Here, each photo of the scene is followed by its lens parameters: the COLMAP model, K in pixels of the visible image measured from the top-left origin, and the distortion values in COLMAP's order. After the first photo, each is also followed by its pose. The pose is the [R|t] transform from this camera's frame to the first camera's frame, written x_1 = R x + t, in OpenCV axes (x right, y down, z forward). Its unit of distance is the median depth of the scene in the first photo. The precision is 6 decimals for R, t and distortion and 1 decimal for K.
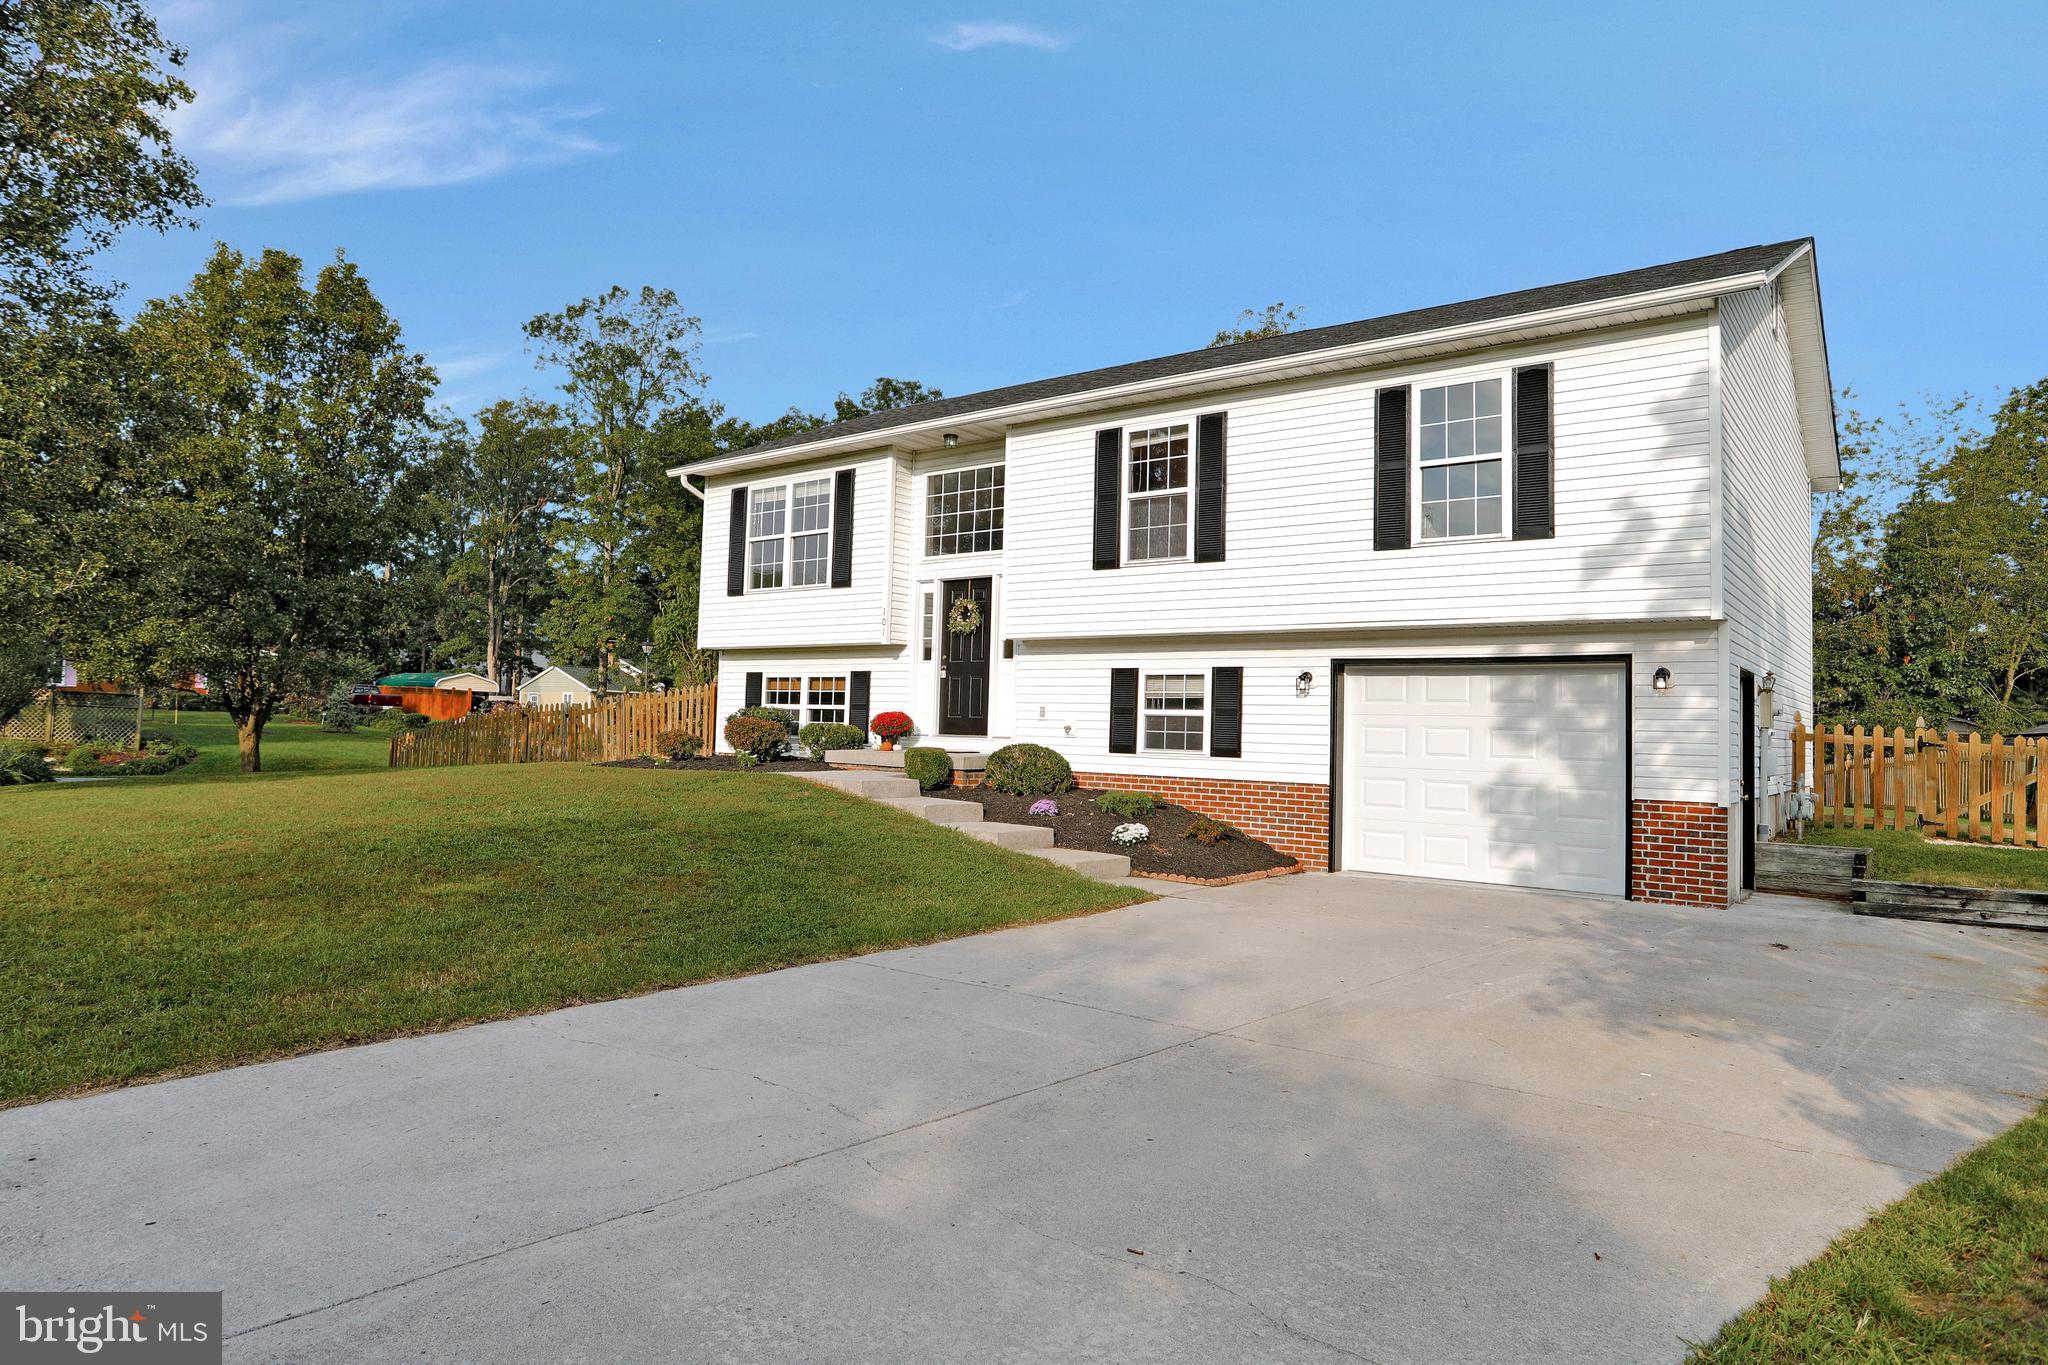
lens RADIAL K [[1220.2, 0, 993.1], [0, 1220.2, 664.1], [0, 0, 1]] dist [-0.051837, 0.034388]
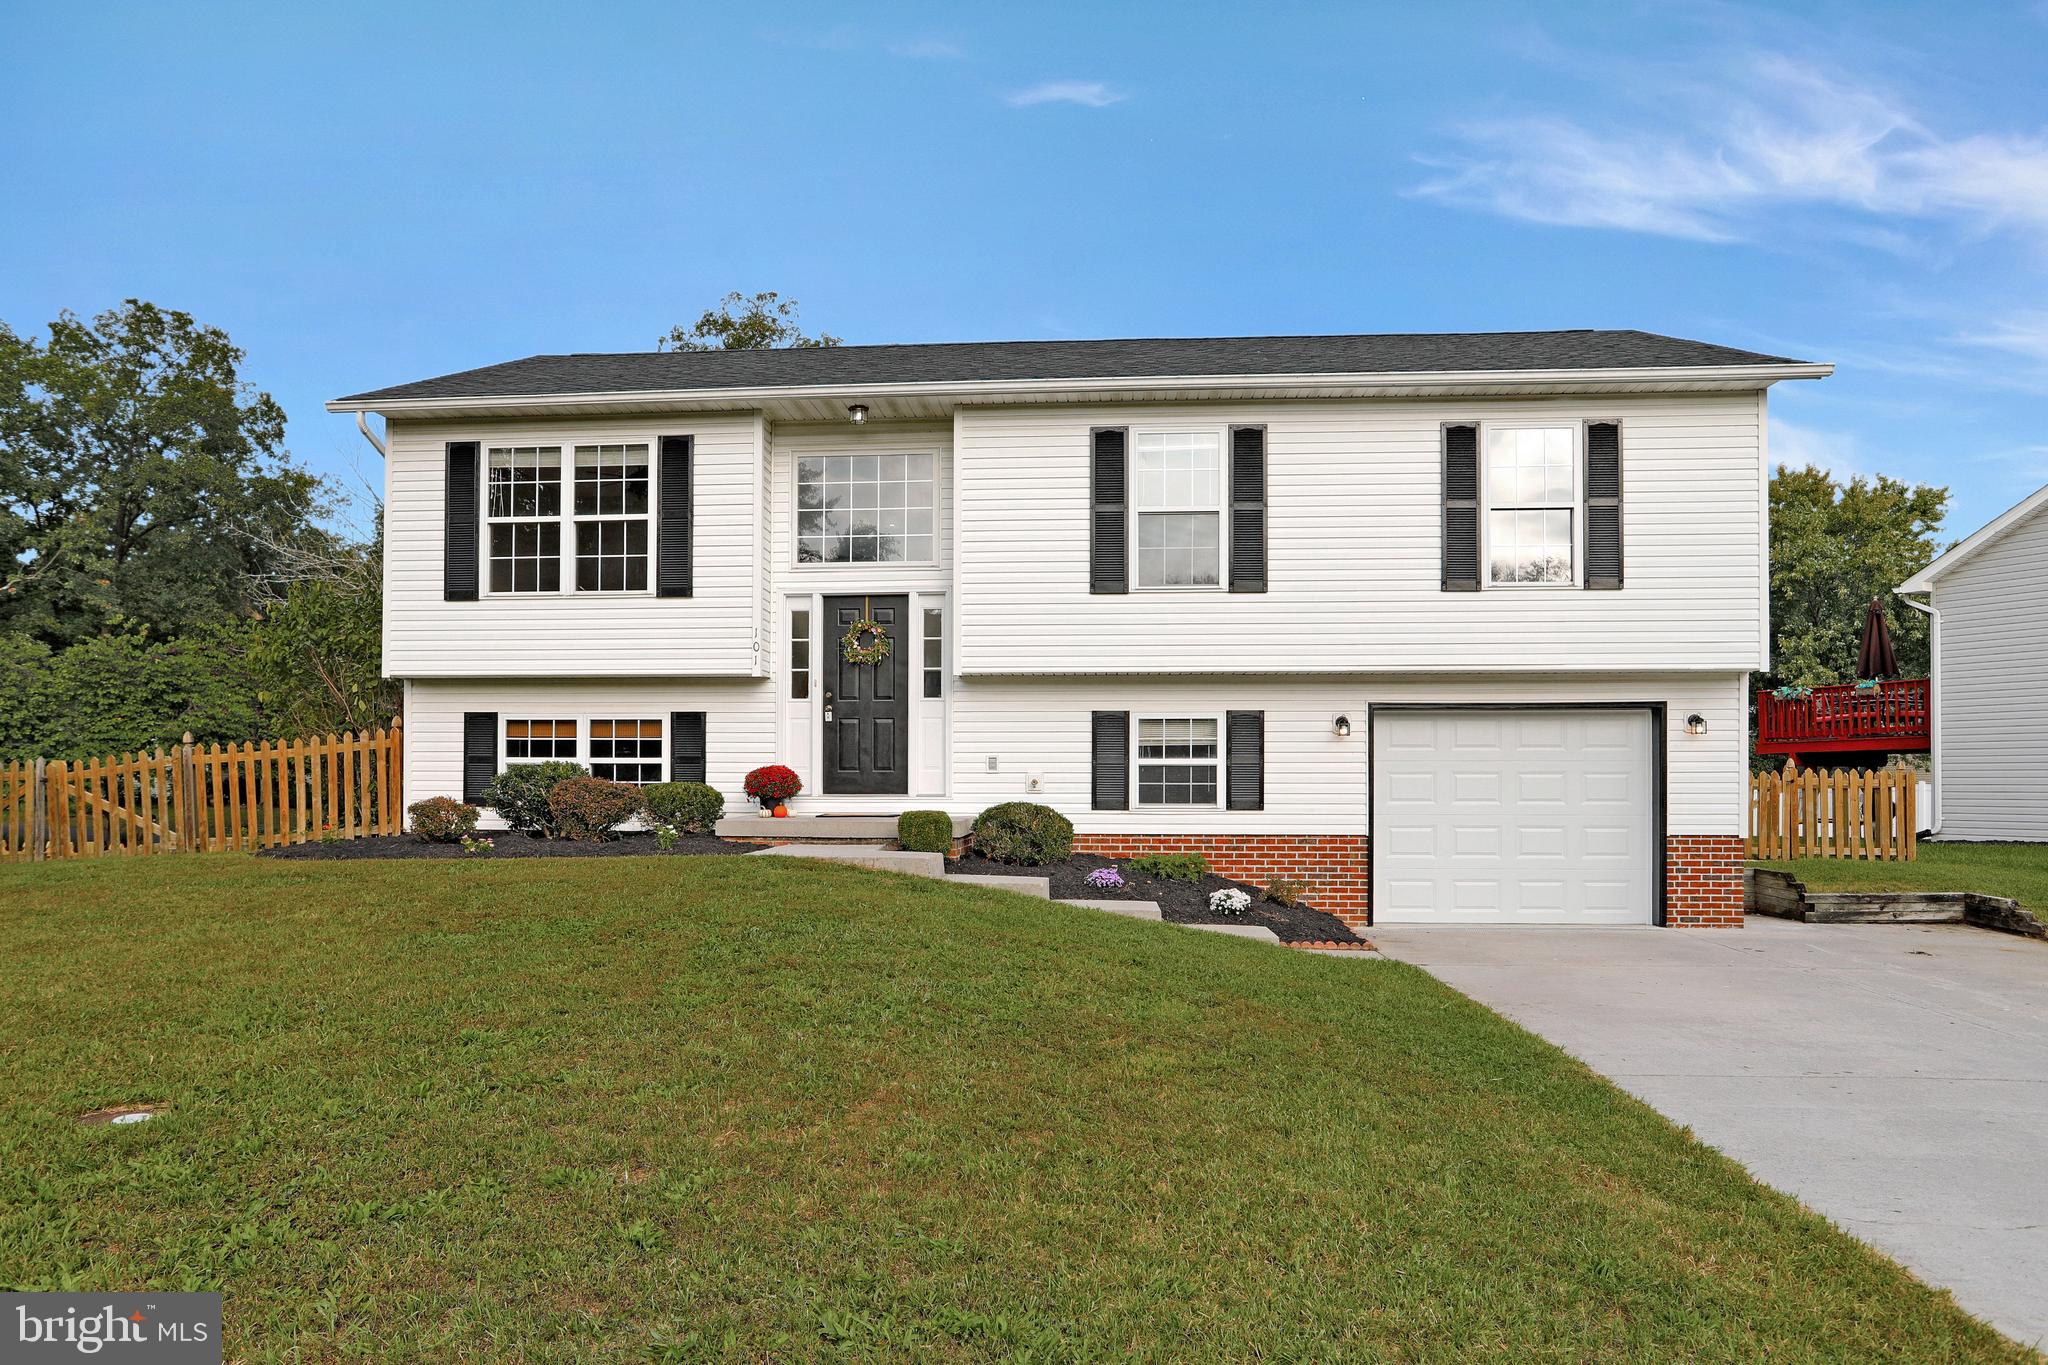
lens RADIAL K [[1198.6, 0, 1018.2], [0, 1198.6, 757.3], [0, 0, 1]] dist [-0.034579, 0.039268]
pose [[0.822407, -0.012576, 0.568761, -0.430934], [-0.009461, 0.999315, 0.035775, 0.006622], [-0.568821, -0.034803, 0.821724, 0.345461]]
